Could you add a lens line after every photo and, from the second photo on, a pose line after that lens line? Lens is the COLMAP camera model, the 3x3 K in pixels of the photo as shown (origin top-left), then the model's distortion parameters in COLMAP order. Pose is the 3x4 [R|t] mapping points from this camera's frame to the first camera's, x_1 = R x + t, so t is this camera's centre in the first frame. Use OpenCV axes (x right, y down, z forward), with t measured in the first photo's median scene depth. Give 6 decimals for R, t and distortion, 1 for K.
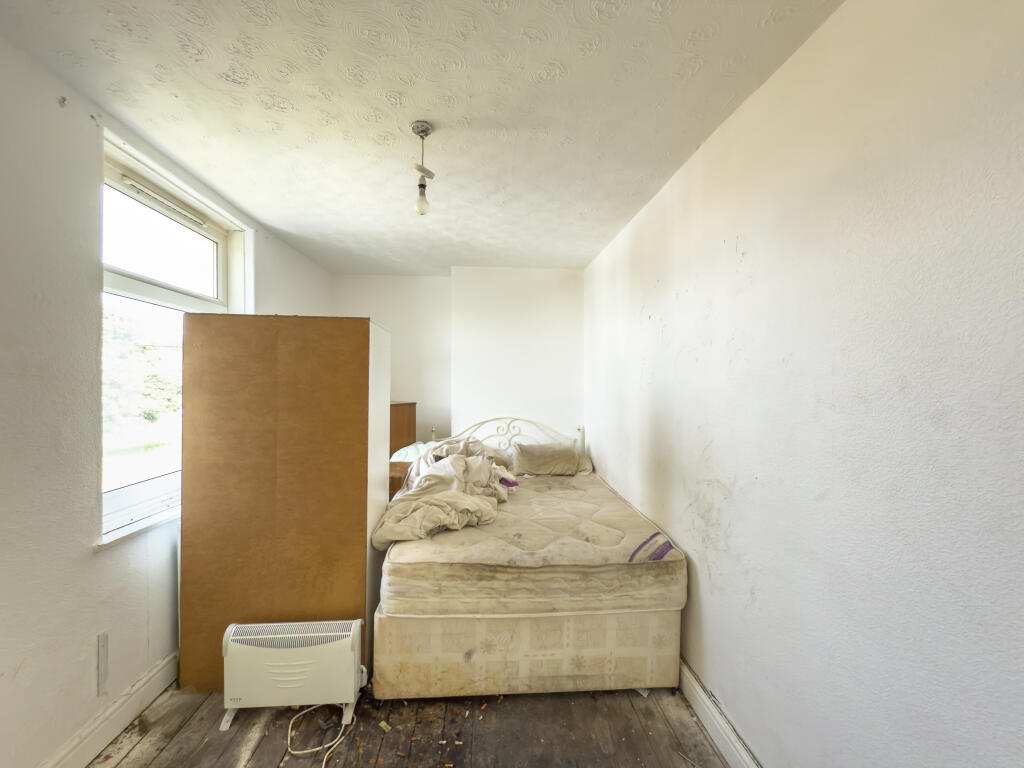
lens RADIAL K [[410.8, 0, 512.2], [0, 410.8, 384.7], [0, 0, 1]] dist [-0.001995, 0.000253]
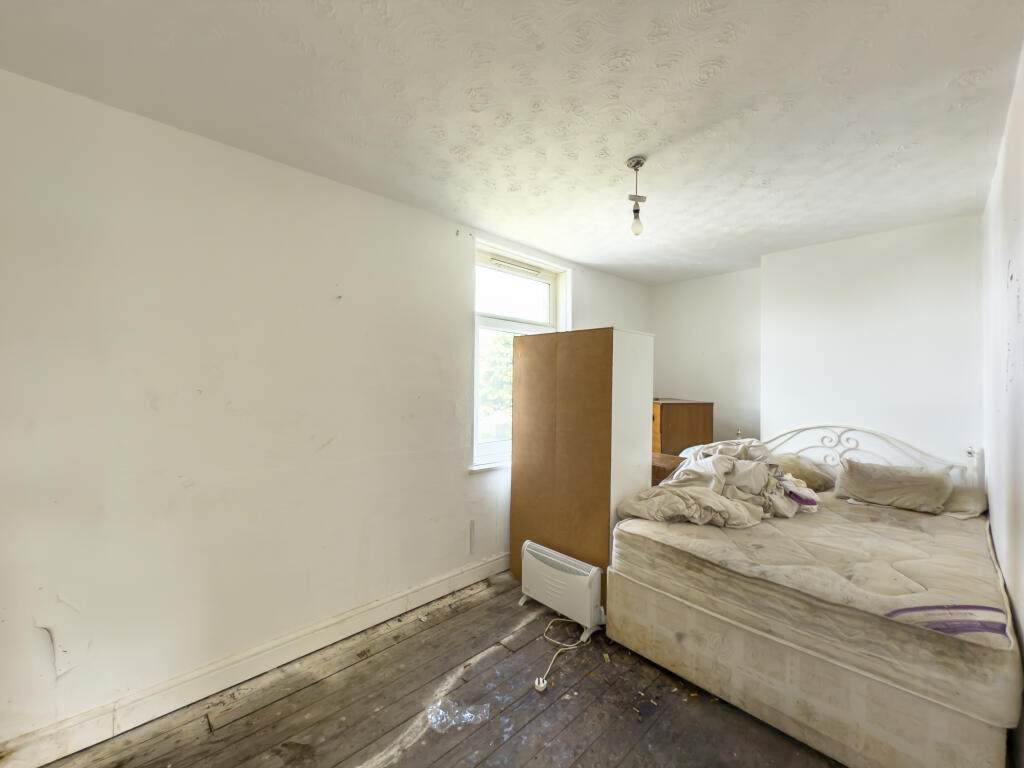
lens RADIAL K [[410.8, 0, 512.2], [0, 410.8, 384.7], [0, 0, 1]] dist [-0.001995, 0.000253]
pose [[0.633269, 0.004112, -0.773921, 0.431539], [-0.011731, 0.999922, -0.004287, 0.019419], [0.773843, 0.011794, 0.633268, -0.009139]]
